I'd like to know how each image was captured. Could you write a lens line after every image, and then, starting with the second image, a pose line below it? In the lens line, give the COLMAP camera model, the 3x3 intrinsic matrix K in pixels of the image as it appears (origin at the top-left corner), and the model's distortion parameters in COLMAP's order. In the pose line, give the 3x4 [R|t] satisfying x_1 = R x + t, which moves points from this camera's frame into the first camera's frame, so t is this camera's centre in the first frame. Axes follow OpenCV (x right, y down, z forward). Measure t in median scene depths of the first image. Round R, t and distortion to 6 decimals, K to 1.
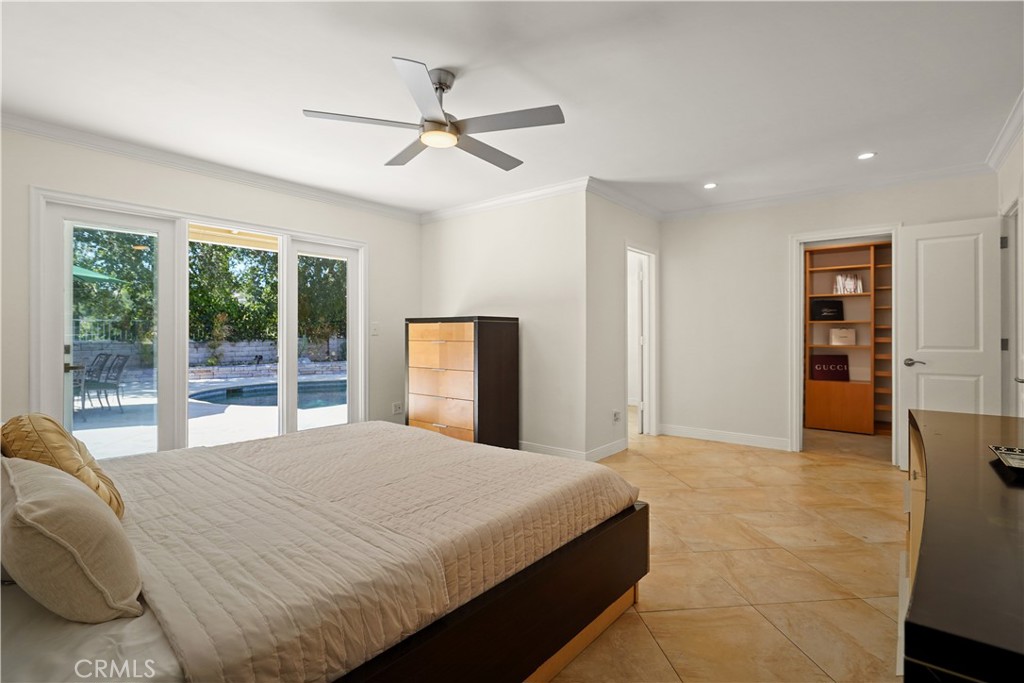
lens RADIAL K [[472.6, 0, 514.0], [0, 472.6, 336.6], [0, 0, 1]] dist [-0.001792, -0.000111]
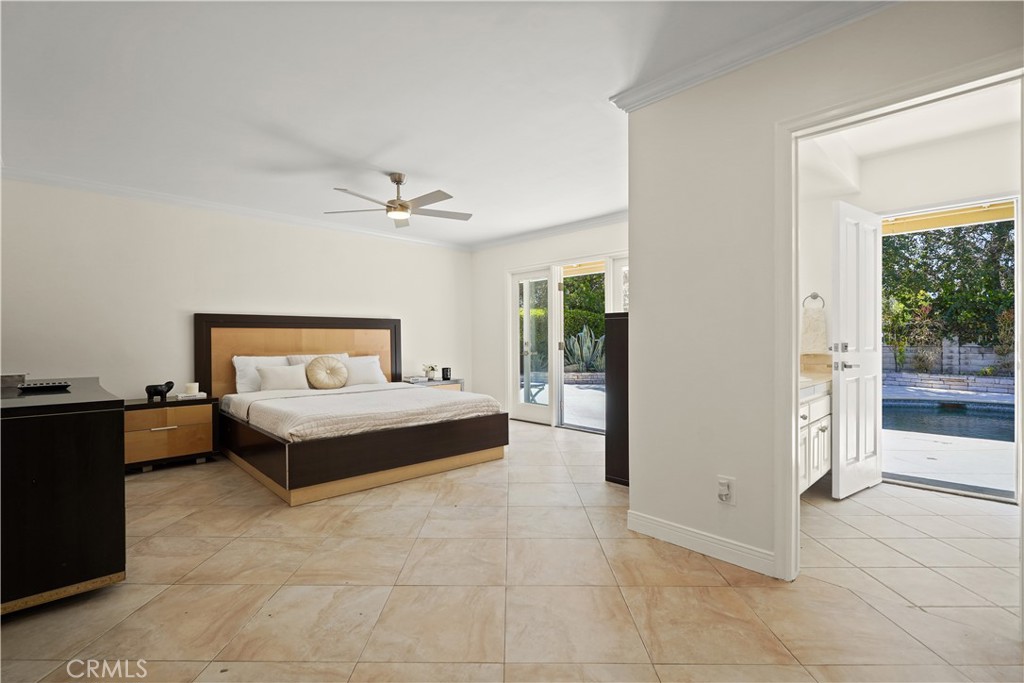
lens RADIAL K [[472.6, 0, 516.9], [0, 472.6, 342.8], [0, 0, 1]] dist [-0.001792, -0.000111]
pose [[-0.103636, 0.005785, -0.994598, 0.751126], [-0.002837, 0.999977, 0.006112, 0.006987], [0.994611, 0.003455, -0.103617, 0.829116]]
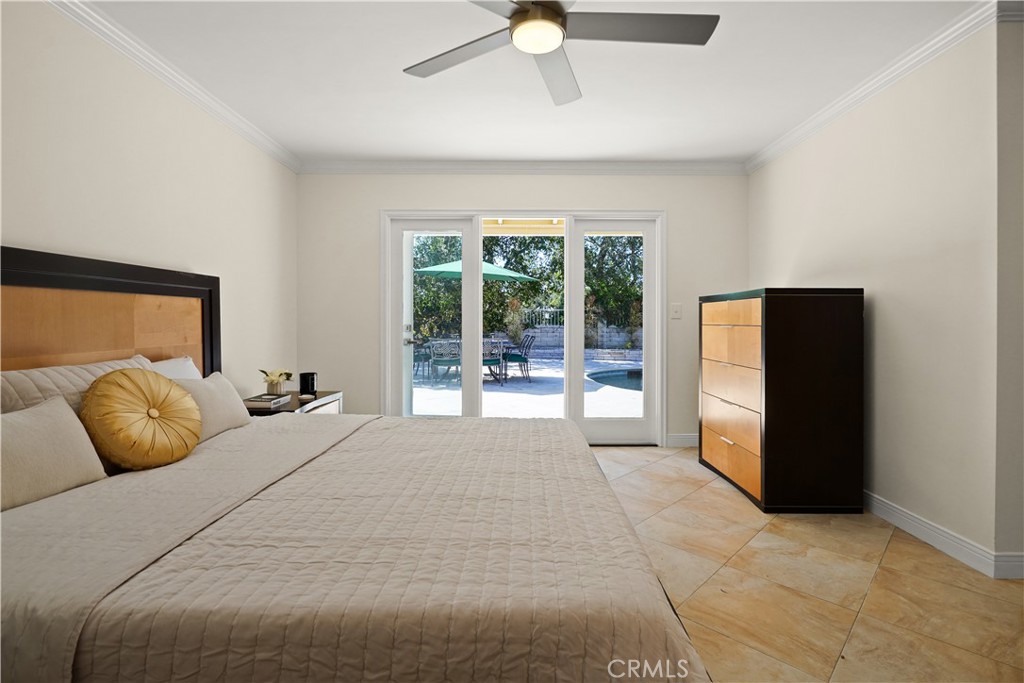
lens RADIAL K [[472.6, 0, 506.2], [0, 472.6, 322.5], [0, 0, 1]] dist [-0.001792, -0.000111]
pose [[0.634895, 0.003869, -0.772588, 0.184369], [-0.007148, 0.999974, -0.000867, 0.007695], [0.772565, 0.006073, 0.634907, 0.259502]]
